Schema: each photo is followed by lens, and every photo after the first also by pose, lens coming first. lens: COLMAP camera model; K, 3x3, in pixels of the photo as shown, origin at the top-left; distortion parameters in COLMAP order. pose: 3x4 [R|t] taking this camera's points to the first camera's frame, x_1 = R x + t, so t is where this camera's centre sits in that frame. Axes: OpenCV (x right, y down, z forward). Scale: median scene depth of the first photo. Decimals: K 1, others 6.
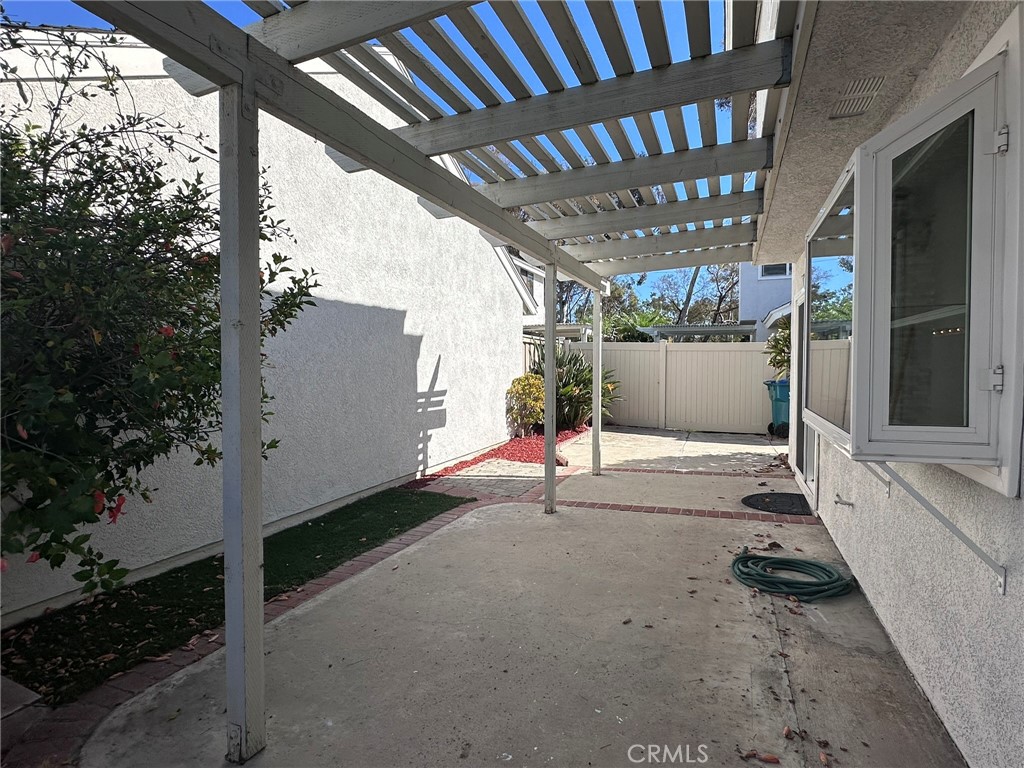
lens RADIAL K [[542.1, 0, 512.3], [0, 542.1, 384.8], [0, 0, 1]] dist [-0.005370, 0.000669]
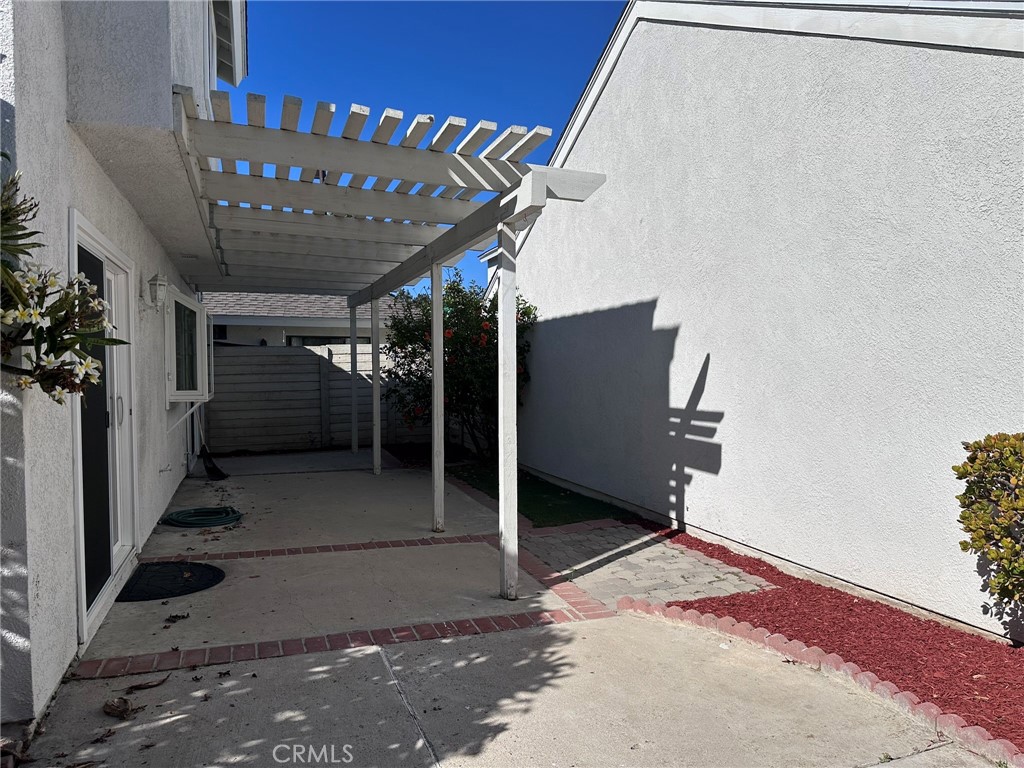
lens RADIAL K [[722.6, 0, 513.1], [0, 722.6, 382.9], [0, 0, 1]] dist [0.027670, -0.005985]
pose [[-0.751047, 0.033597, -0.659393, 0.606973], [-0.005762, 0.998333, 0.057430, -0.071831], [0.660223, 0.046932, -0.749602, 1.559405]]
